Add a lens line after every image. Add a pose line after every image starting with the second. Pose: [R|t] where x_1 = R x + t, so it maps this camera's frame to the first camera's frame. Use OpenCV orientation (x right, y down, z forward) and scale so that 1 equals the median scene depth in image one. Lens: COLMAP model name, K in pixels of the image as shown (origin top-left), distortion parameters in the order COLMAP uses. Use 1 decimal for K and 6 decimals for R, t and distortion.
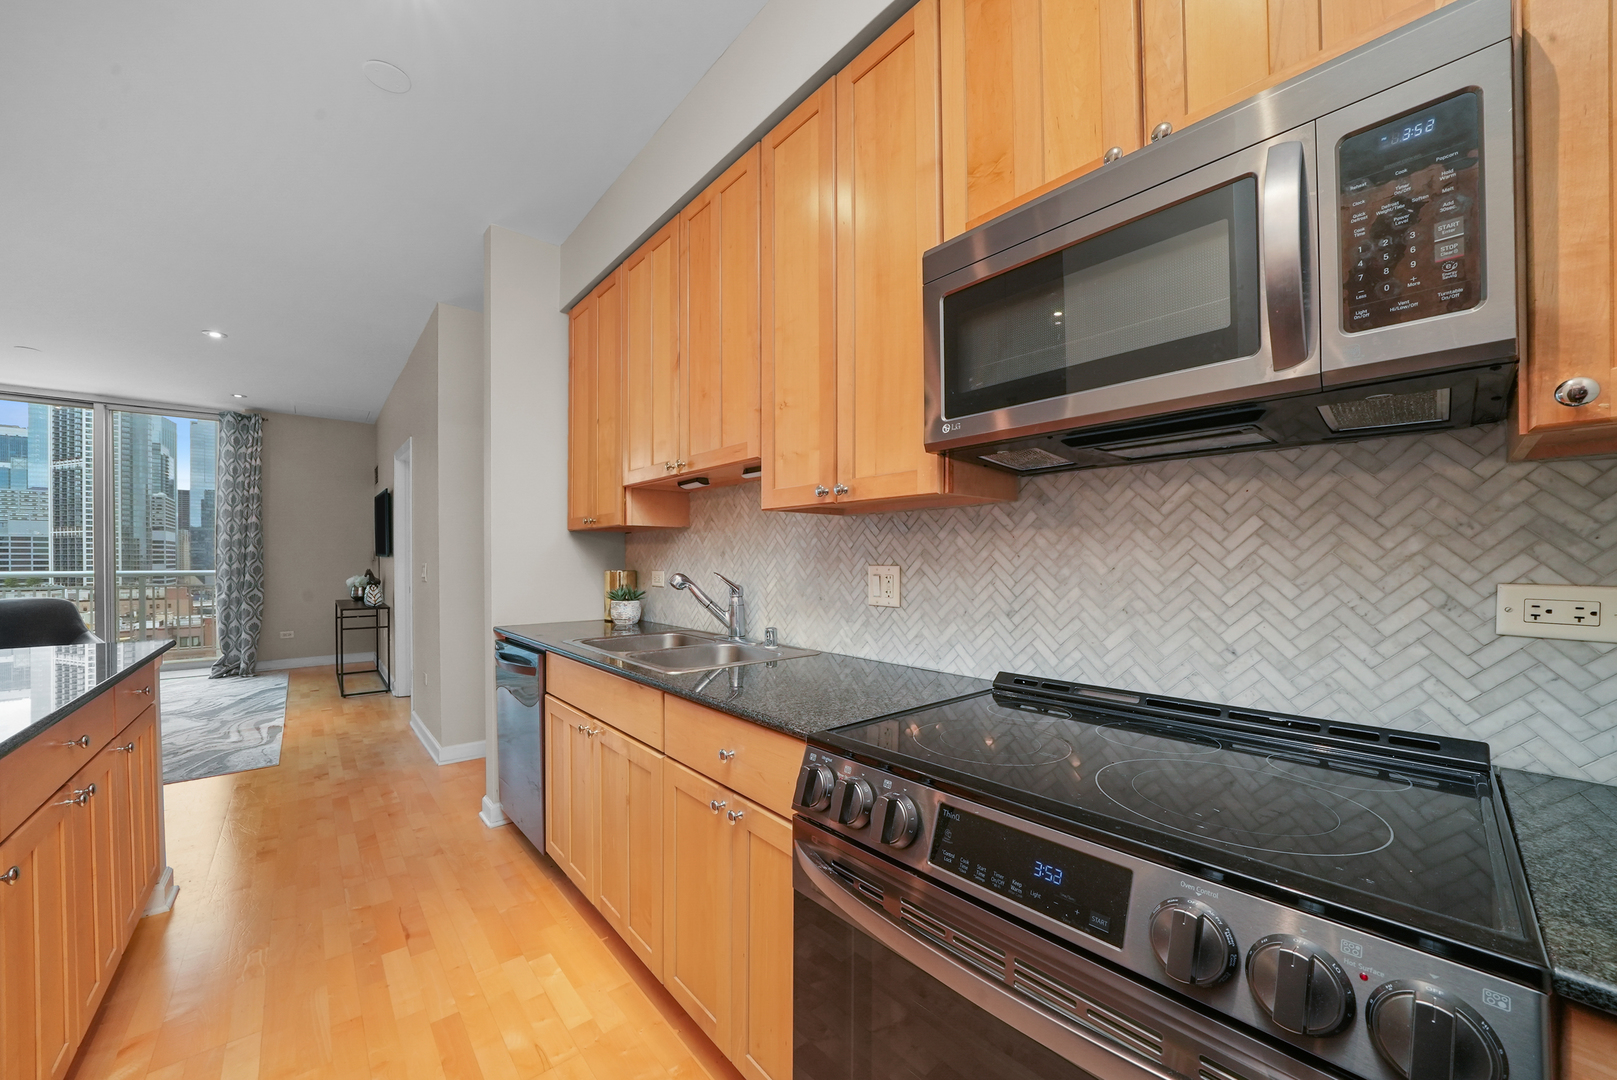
lens RADIAL K [[581.0, 0, 800.9], [0, 581.0, 561.9], [0, 0, 1]] dist [-0.024707, 0.000174]
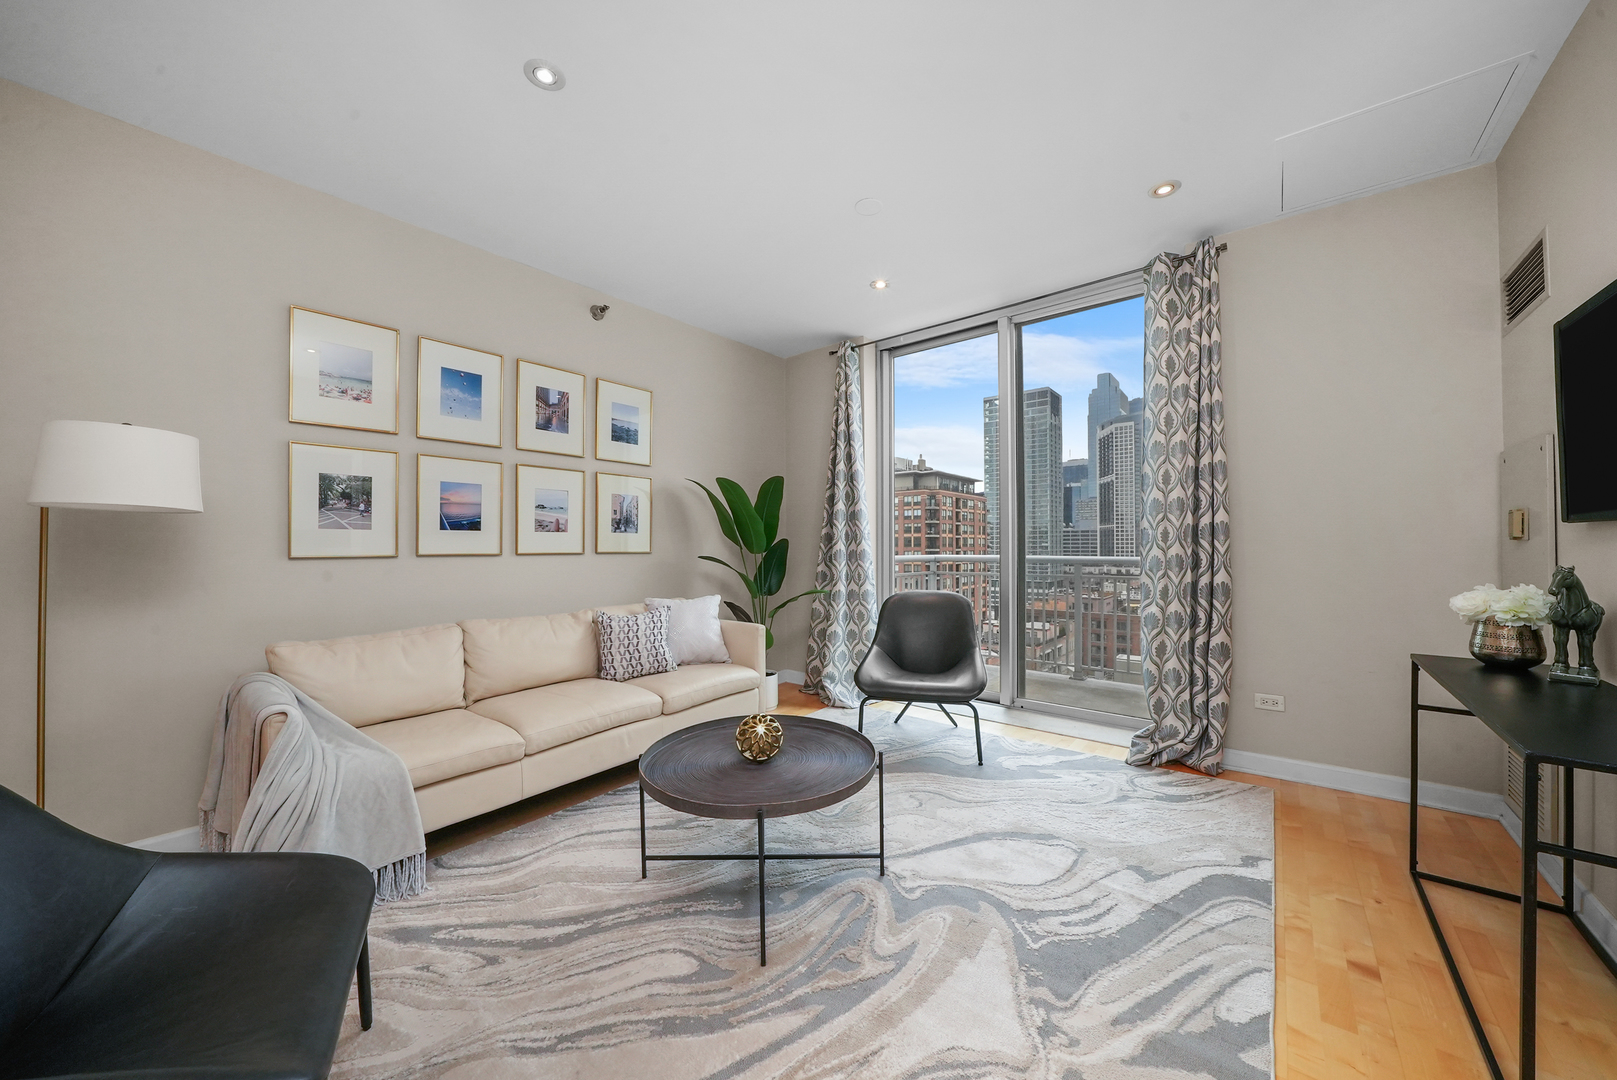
lens RADIAL K [[564.6, 0, 817.0], [0, 564.6, 540.1], [0, 0, 1]] dist [-0.021814, 0.000203]
pose [[0.169084, -0.009410, -0.985557, -0.833425], [-0.003859, 0.999940, -0.010209, 0.005219], [0.985594, 0.005530, 0.169038, 0.898200]]
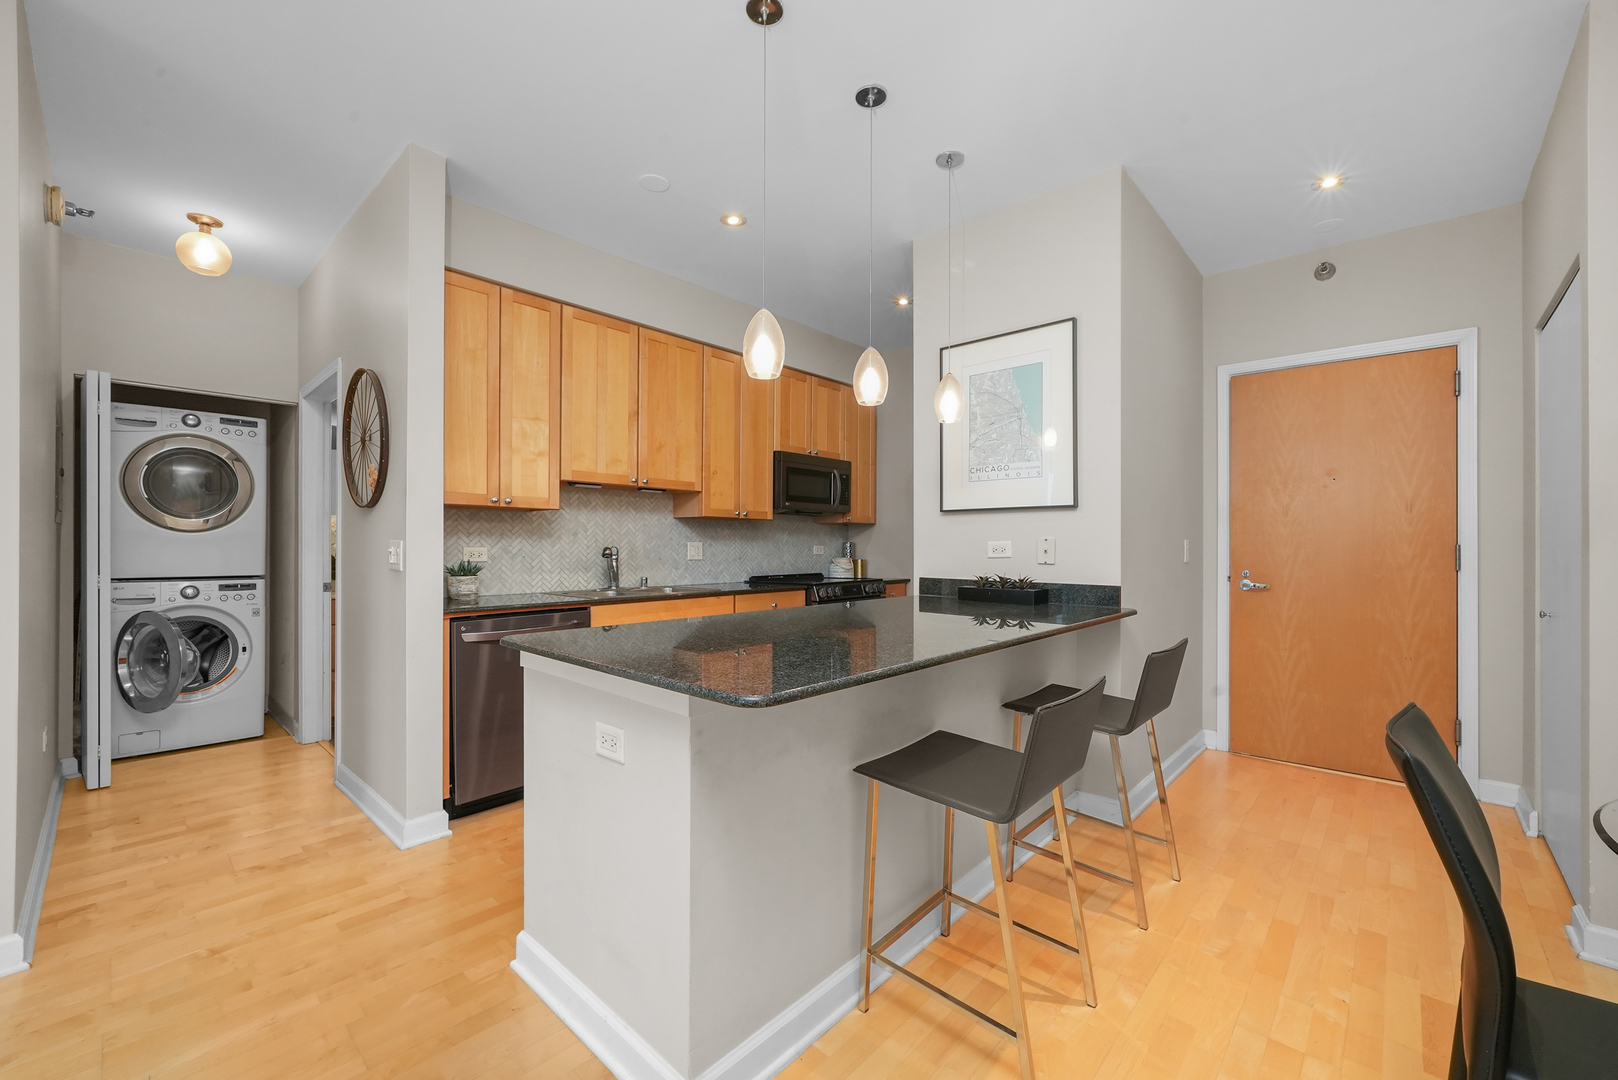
lens RADIAL K [[649.1, 0, 817.7], [0, 649.1, 544.6], [0, 0, 1]] dist [-0.002464, -0.000142]
pose [[-0.117925, 0.002264, 0.993020, -1.108551], [0.002629, 0.999995, -0.001968, 0.010514], [-0.993019, 0.002379, -0.117931, 0.376269]]
